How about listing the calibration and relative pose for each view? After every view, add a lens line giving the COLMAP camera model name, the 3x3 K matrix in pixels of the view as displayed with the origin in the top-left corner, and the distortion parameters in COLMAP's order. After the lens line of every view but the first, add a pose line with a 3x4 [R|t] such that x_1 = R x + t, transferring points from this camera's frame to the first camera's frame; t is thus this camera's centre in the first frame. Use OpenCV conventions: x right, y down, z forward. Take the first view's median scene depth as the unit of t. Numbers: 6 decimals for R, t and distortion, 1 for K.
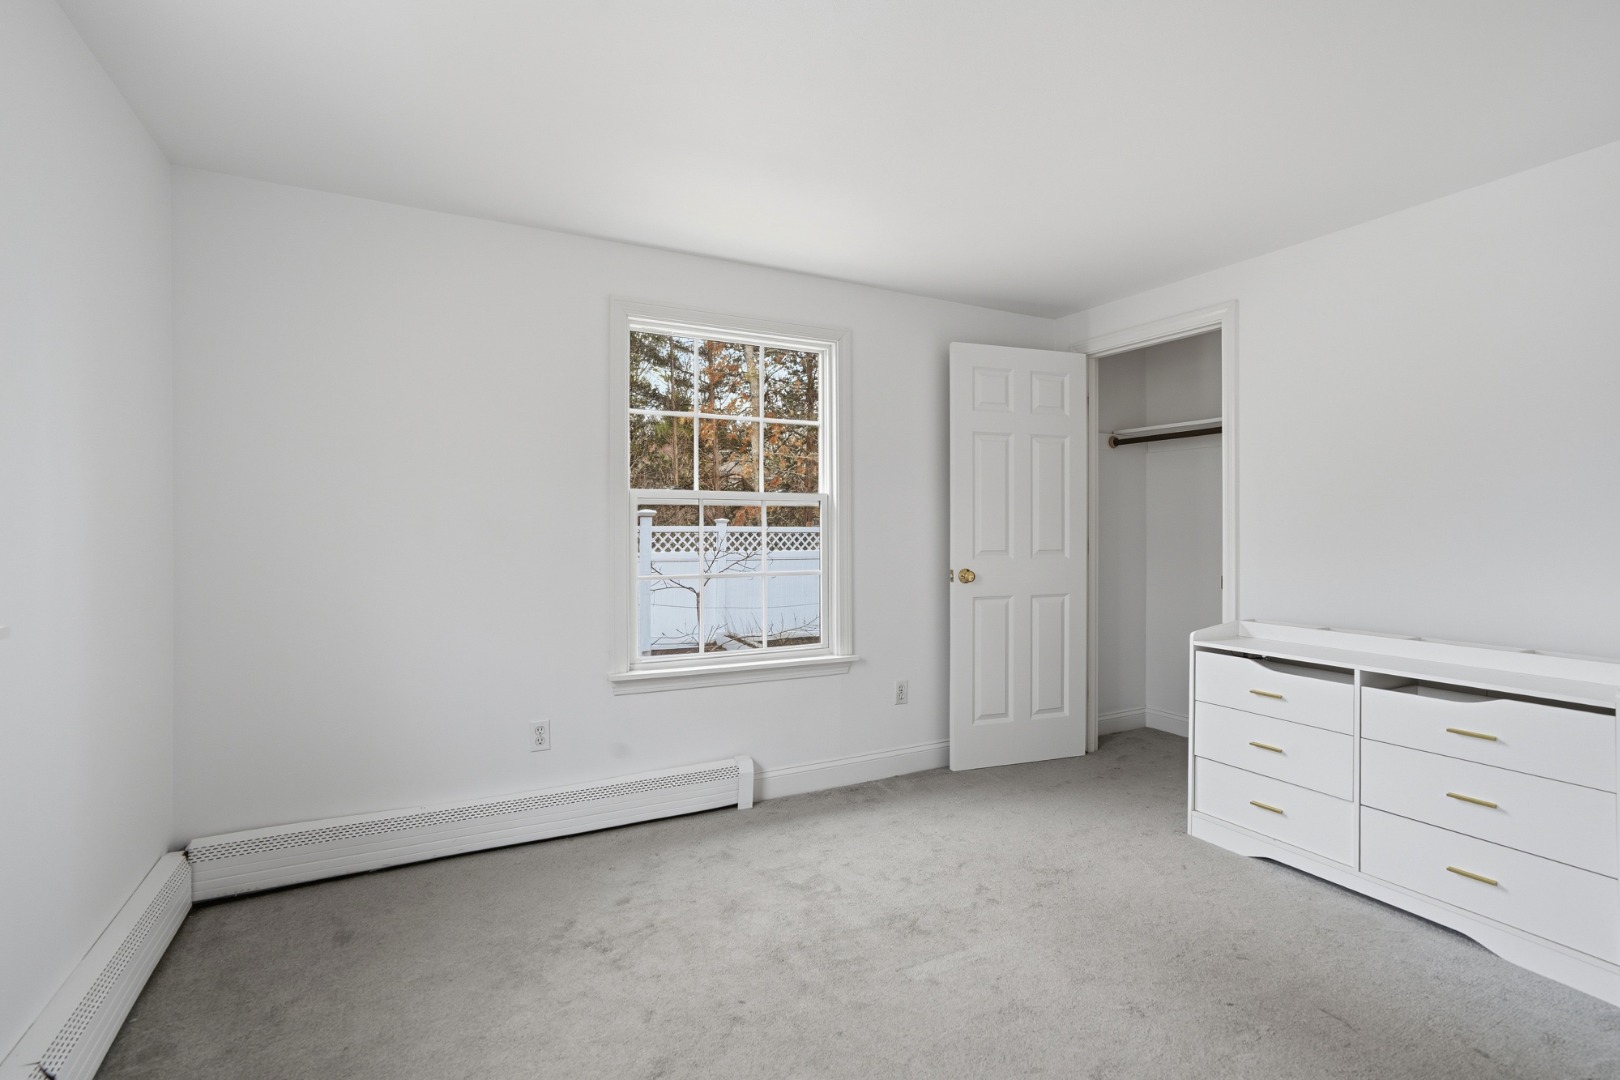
lens RADIAL K [[765.3, 0, 816.5], [0, 765.3, 526.2], [0, 0, 1]] dist [-0.044395, 0.028333]
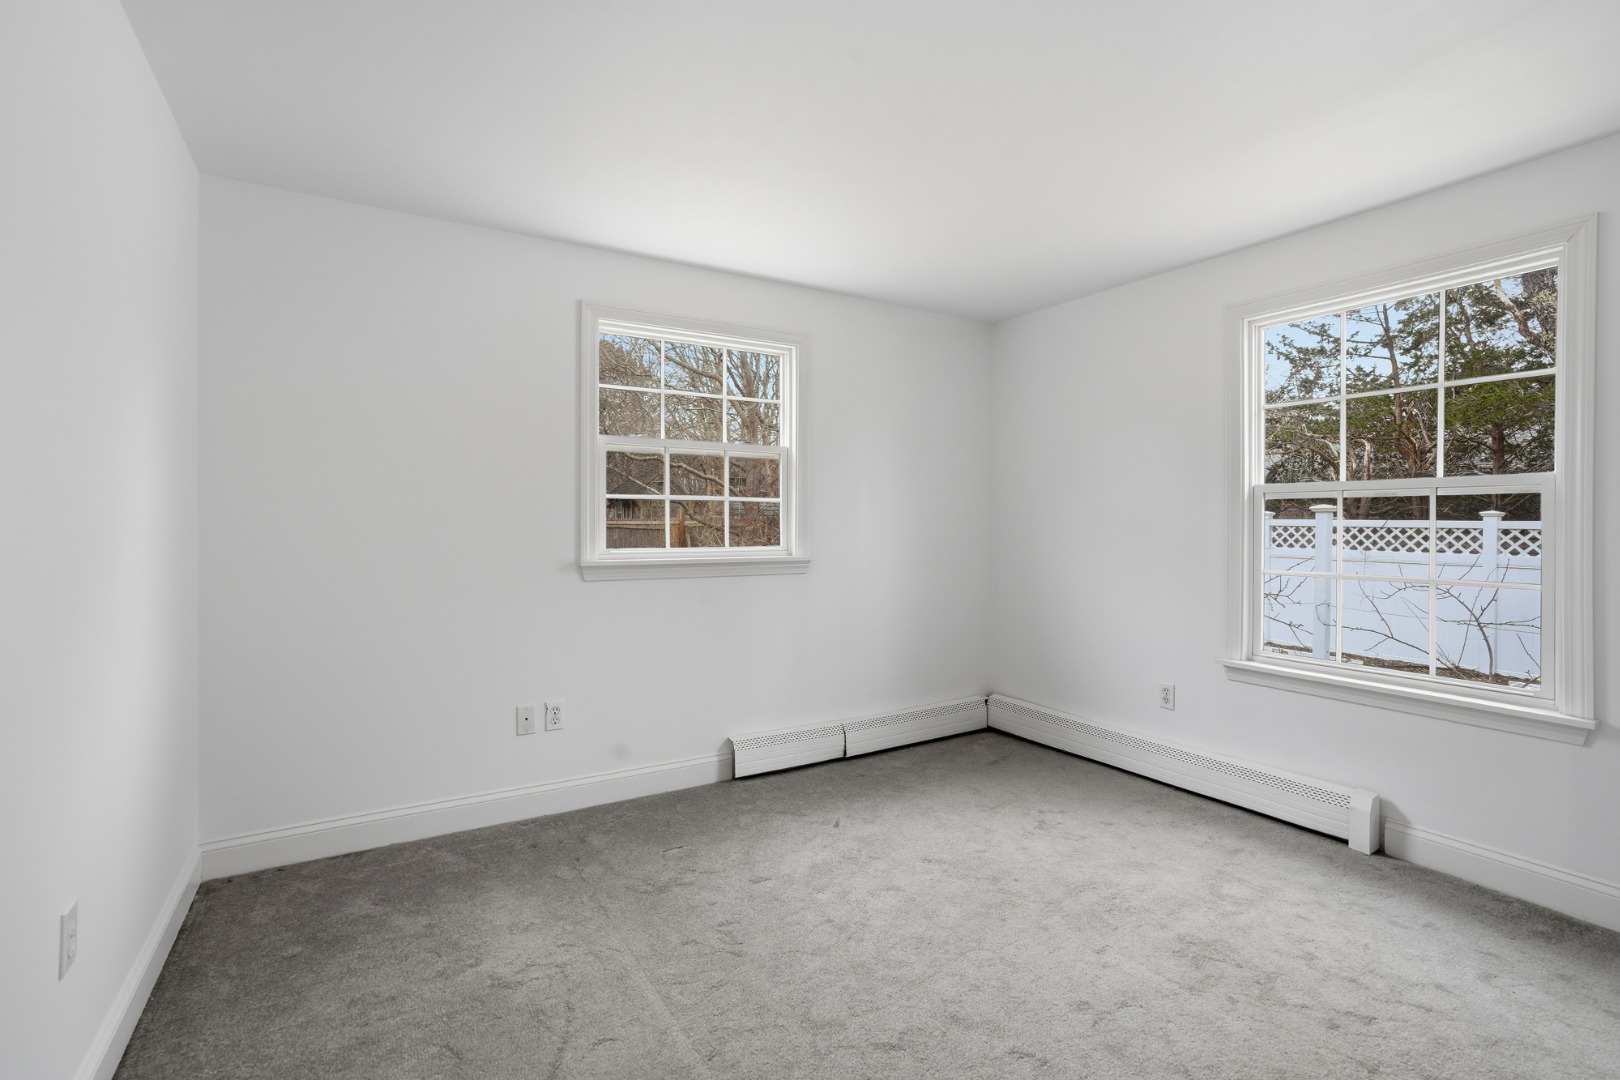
lens RADIAL K [[765.3, 0, 816.5], [0, 765.3, 526.2], [0, 0, 1]] dist [-0.044395, 0.028333]
pose [[0.047404, 0.005124, -0.998863, 0.735593], [-0.000719, 0.999987, 0.005096, 0.001827], [0.998876, 0.000476, 0.047407, 0.356504]]
